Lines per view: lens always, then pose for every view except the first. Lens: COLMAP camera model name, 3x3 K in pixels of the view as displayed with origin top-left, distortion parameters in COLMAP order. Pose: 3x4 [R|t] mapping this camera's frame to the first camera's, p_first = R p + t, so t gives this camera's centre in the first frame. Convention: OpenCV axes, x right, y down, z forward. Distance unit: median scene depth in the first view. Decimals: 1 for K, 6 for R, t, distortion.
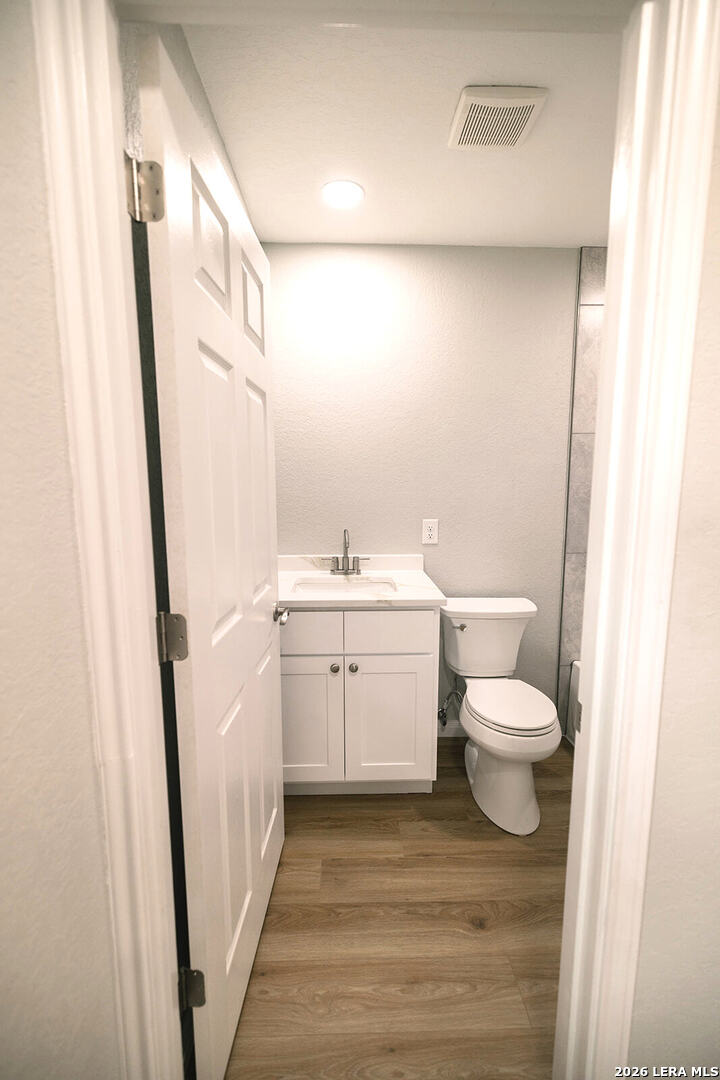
lens RADIAL K [[461.4, 0, 360.0], [0, 461.4, 540.0], [0, 0, 1]] dist [-0.000121, -0.000048]
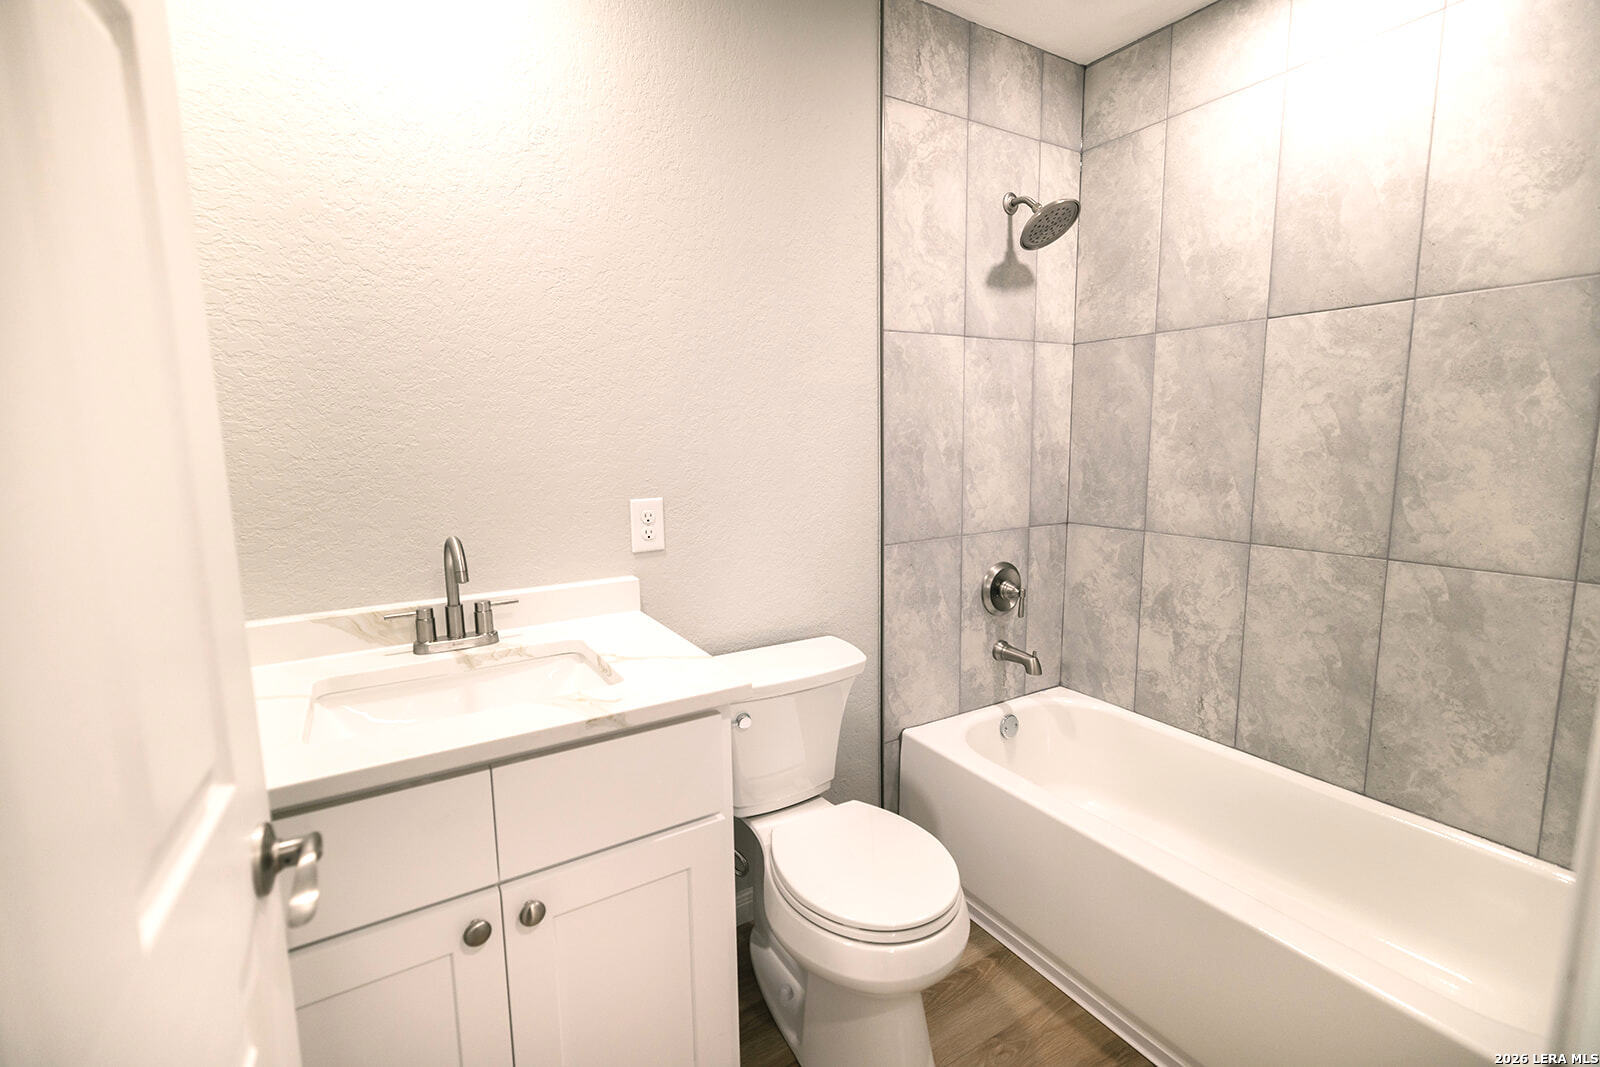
lens RADIAL K [[683.6, 0, 777.7], [0, 683.6, 526.5], [0, 0, 1]] dist [-0.000121, -0.000048]
pose [[0.873969, -0.077404, 0.479778, -0.066856], [0.073976, 0.996919, 0.026081, -0.026139], [-0.480318, 0.012698, 0.877002, 0.348500]]
